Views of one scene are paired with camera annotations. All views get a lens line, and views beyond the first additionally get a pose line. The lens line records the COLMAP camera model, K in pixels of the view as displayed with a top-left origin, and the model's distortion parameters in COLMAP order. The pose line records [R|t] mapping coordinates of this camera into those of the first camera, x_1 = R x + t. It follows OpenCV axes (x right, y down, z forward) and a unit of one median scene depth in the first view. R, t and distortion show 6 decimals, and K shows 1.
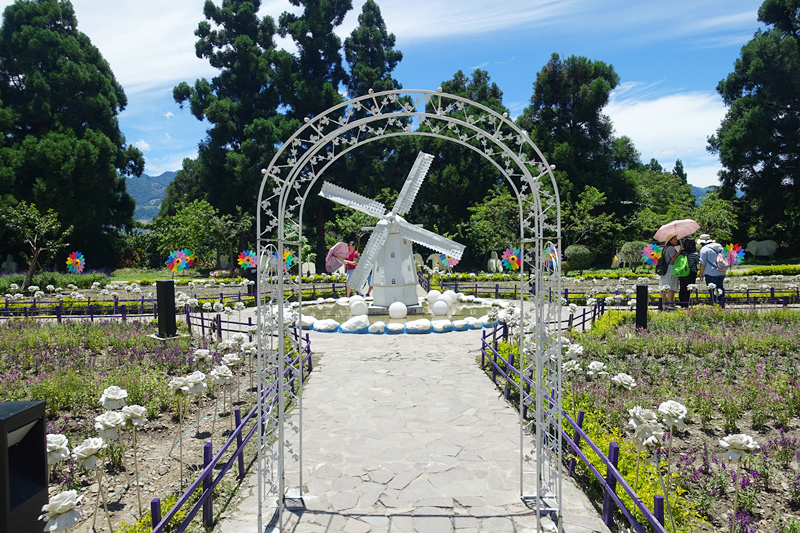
lens RADIAL K [[558.3, 0, 400.9], [0, 558.3, 272.0], [0, 0, 1]] dist [-0.024432, 0.002951]
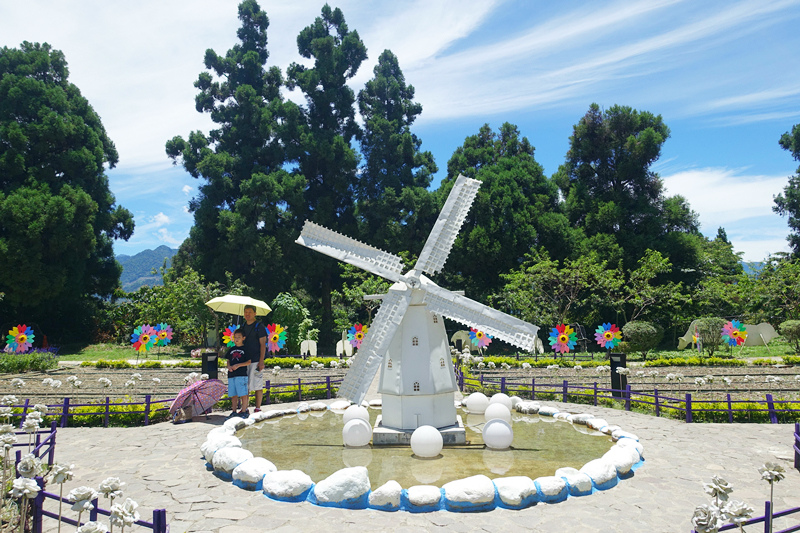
lens RADIAL K [[548.5, 0, 396.3], [0, 548.5, 266.6], [0, 0, 1]] dist [-0.009454, -0.000395]
pose [[0.999303, 0.003487, -0.037177, -0.005463], [-0.008682, 0.990044, -0.140491, -0.010899], [0.036317, 0.140716, 0.989384, 0.165404]]
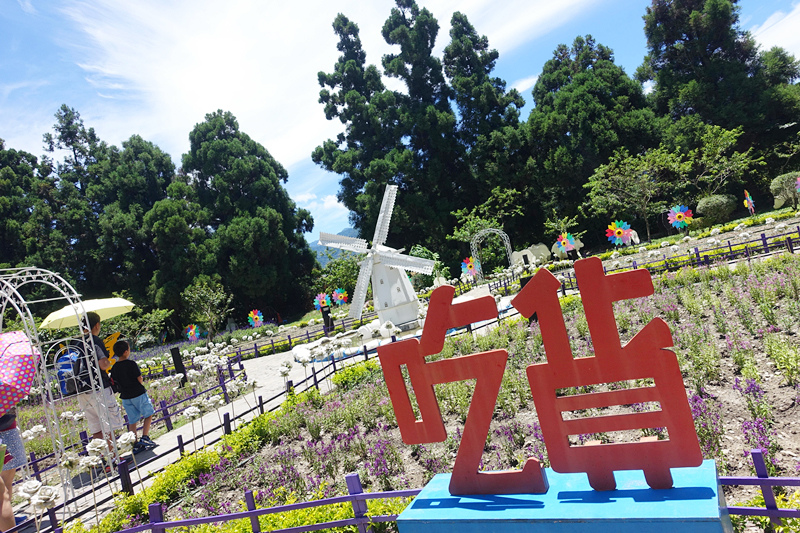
lens RADIAL K [[558.3, 0, 400.9], [0, 558.3, 272.0], [0, 0, 1]] dist [-0.024432, 0.002951]
pose [[0.880929, -0.208512, -0.424838, 0.204086], [0.210536, 0.976649, -0.042784, 0.002815], [0.423839, -0.051754, 0.904258, 0.000058]]
